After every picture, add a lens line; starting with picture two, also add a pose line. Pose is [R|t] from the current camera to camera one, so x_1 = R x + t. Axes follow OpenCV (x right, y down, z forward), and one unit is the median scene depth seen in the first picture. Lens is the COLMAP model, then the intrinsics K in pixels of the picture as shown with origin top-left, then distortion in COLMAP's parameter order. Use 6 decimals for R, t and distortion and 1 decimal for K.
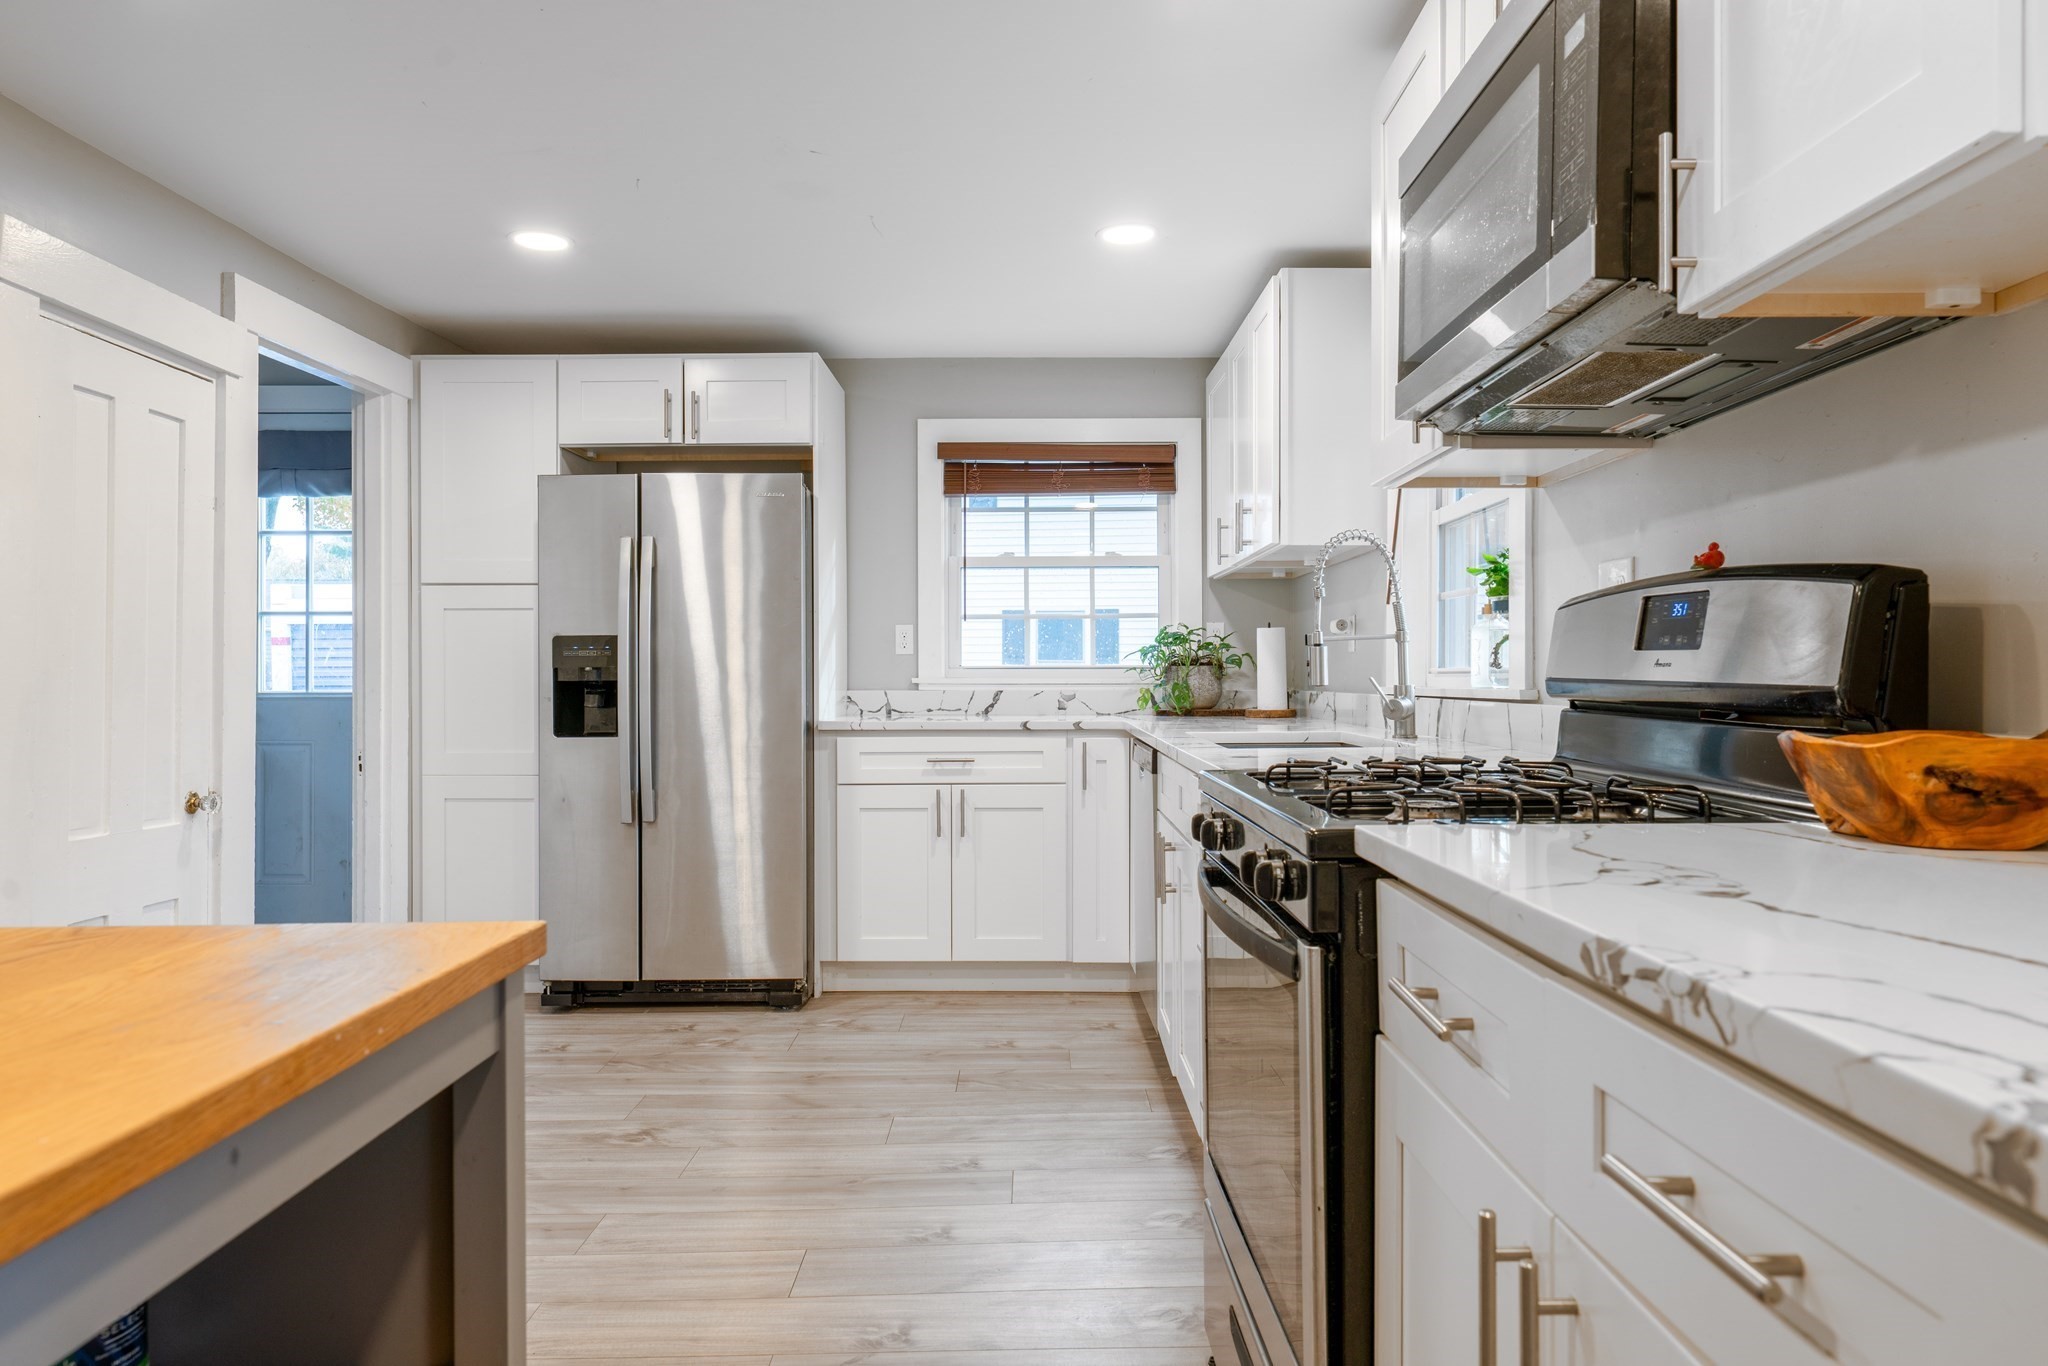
lens RADIAL K [[1350.1, 0, 1029.7], [0, 1350.1, 680.6], [0, 0, 1]] dist [0.000815, -0.001108]
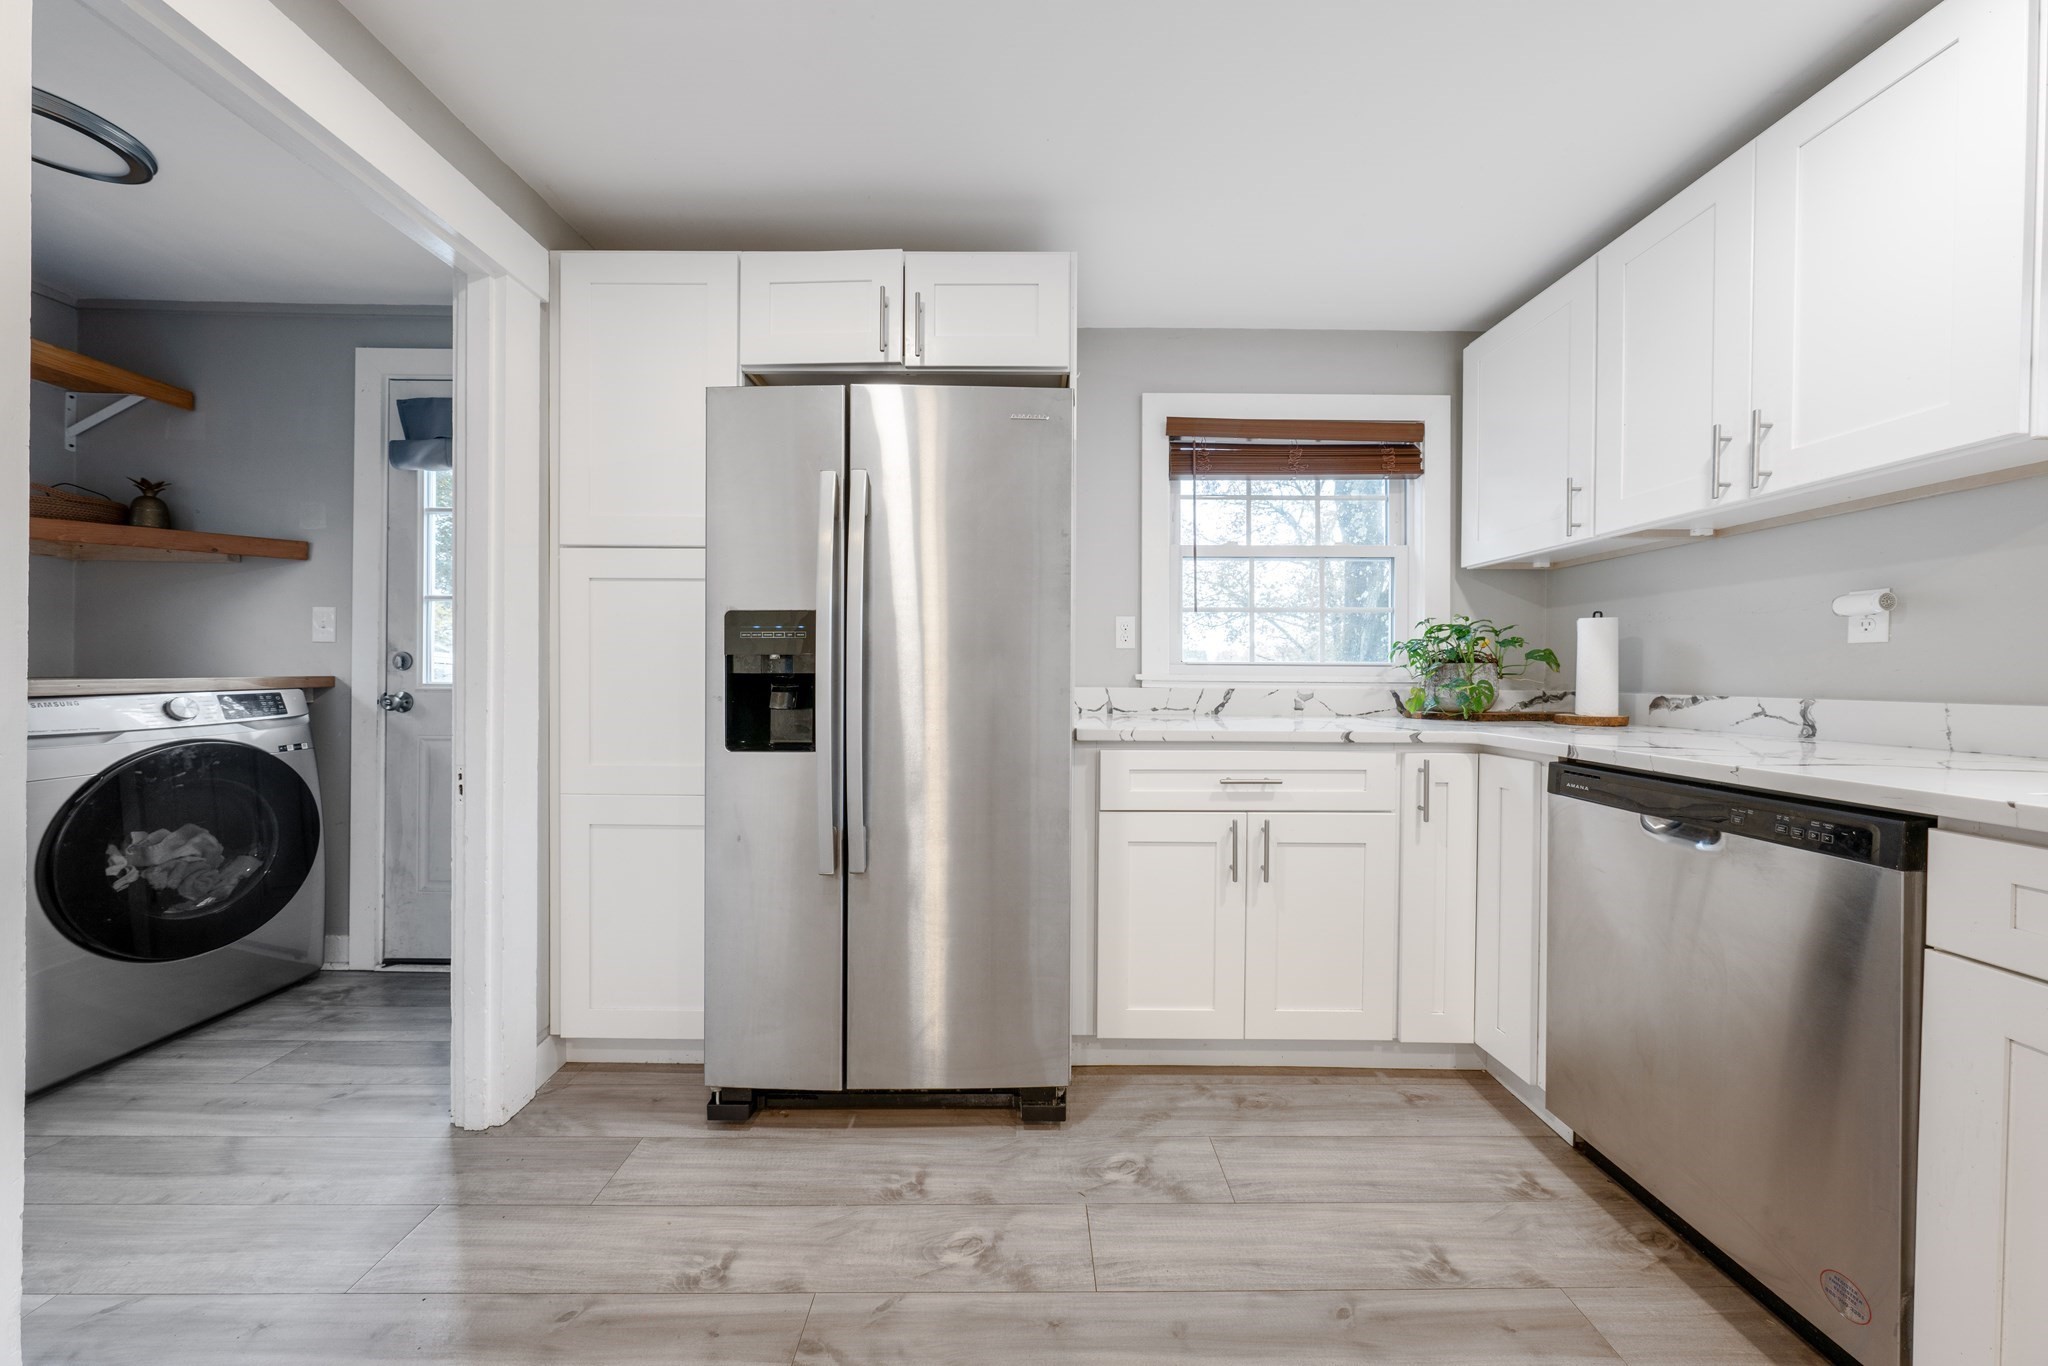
lens RADIAL K [[684.6, 0, 1026.0], [0, 684.6, 681.0], [0, 0, 1]] dist [-0.005532, 0.001324]
pose [[0.999910, 0.009227, 0.009690, -0.196513], [-0.009283, 0.999940, 0.005792, 0.000918], [-0.009636, -0.005881, 0.999936, 0.634399]]
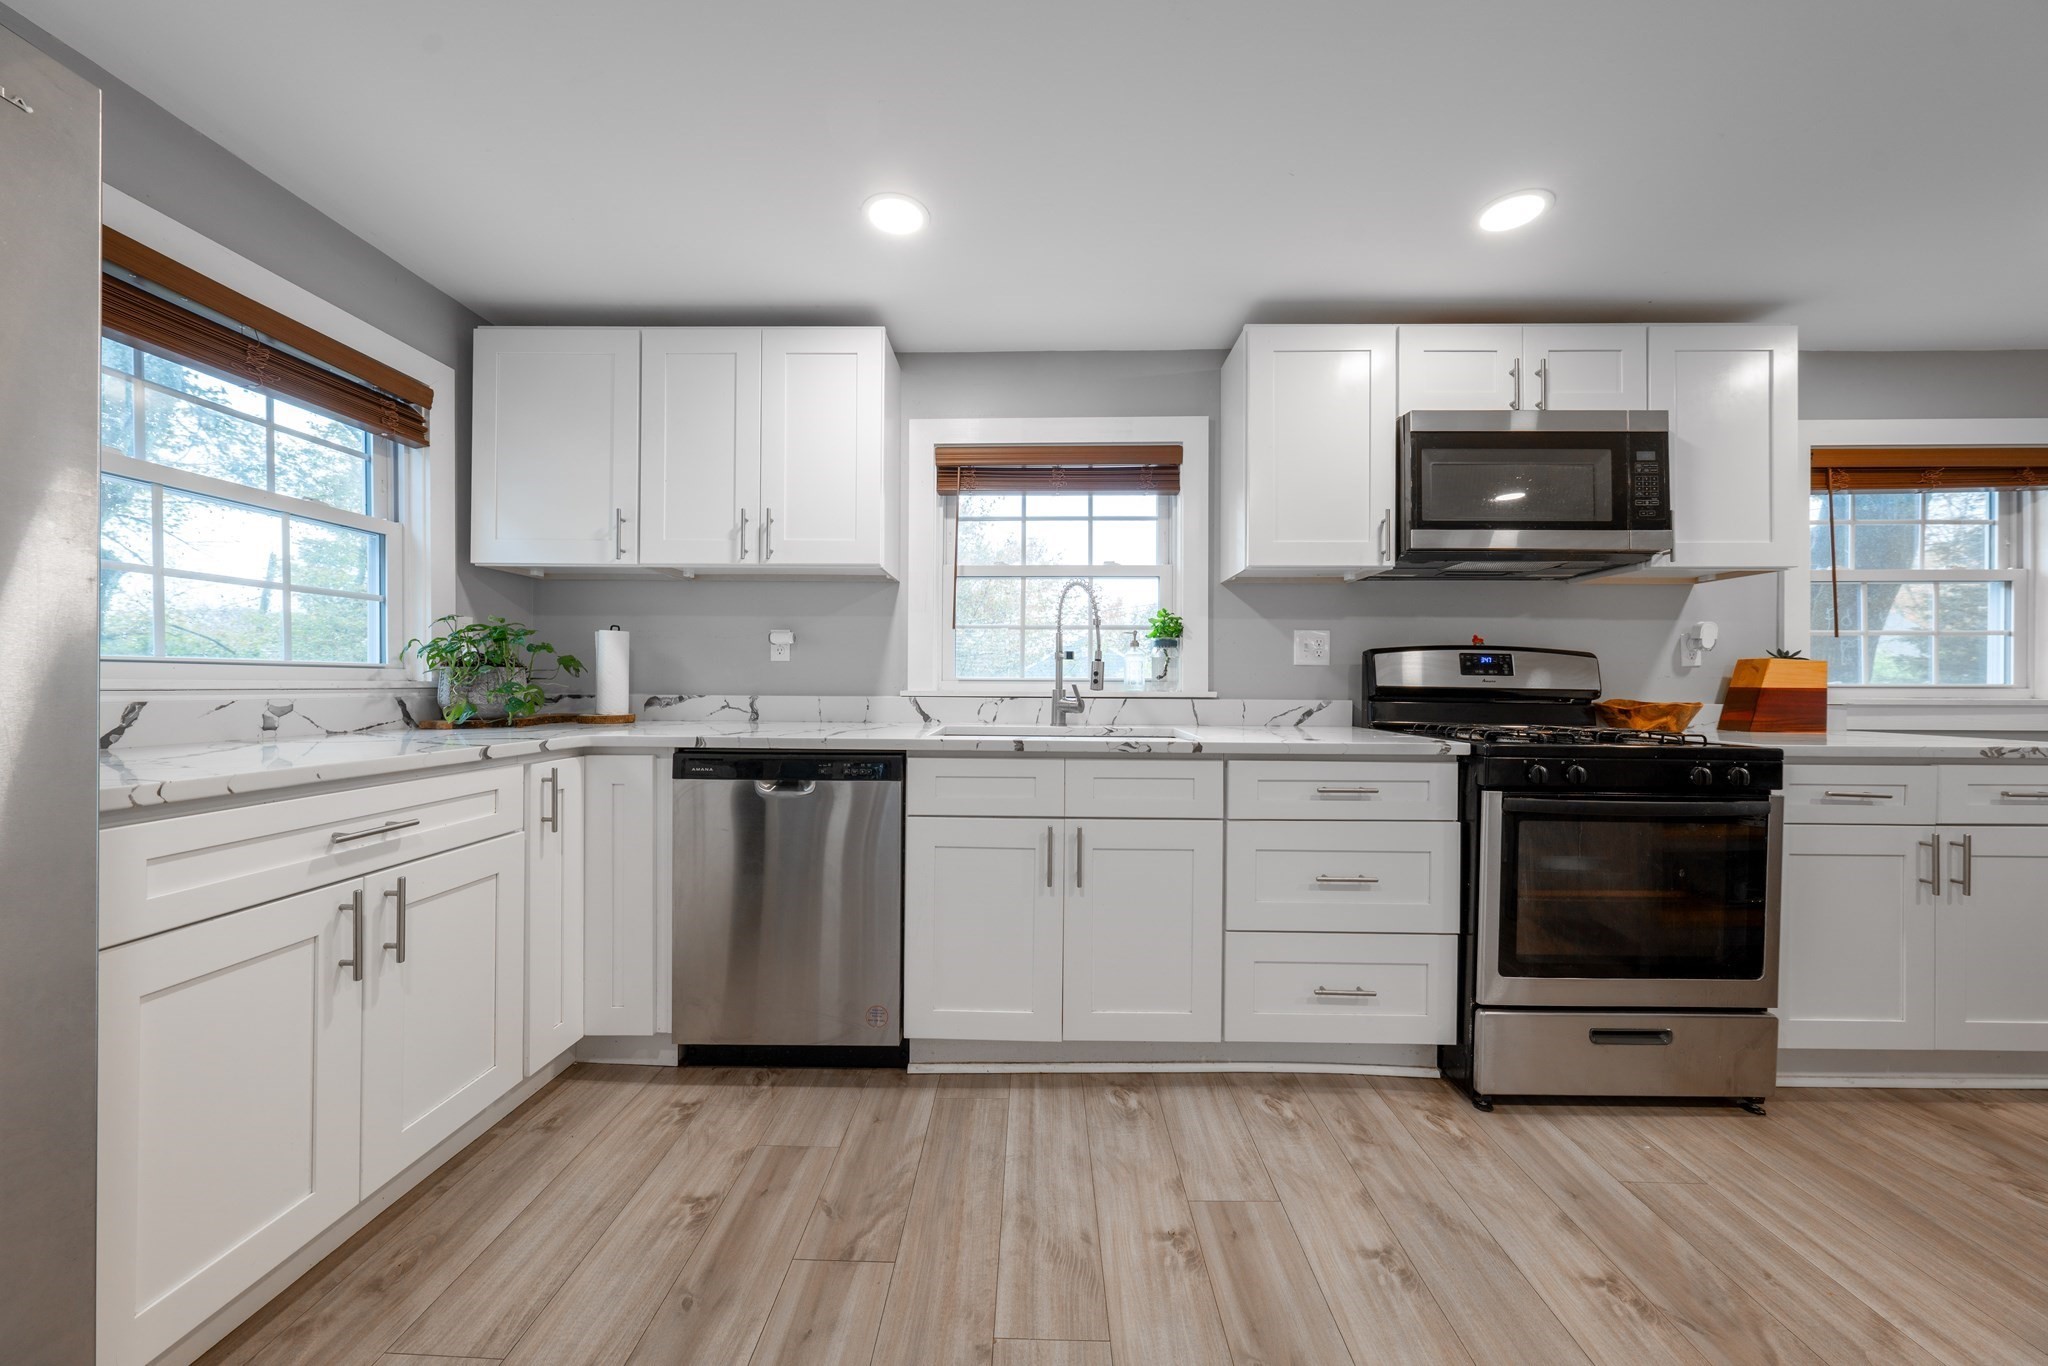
lens RADIAL K [[684.6, 0, 1026.8], [0, 684.6, 682.2], [0, 0, 1]] dist [-0.005532, 0.001324]
pose [[0.015596, 0.005642, 0.999862, -0.340897], [-0.002761, 0.999981, -0.005600, -0.000044], [-0.999875, -0.002673, 0.015611, 0.758148]]
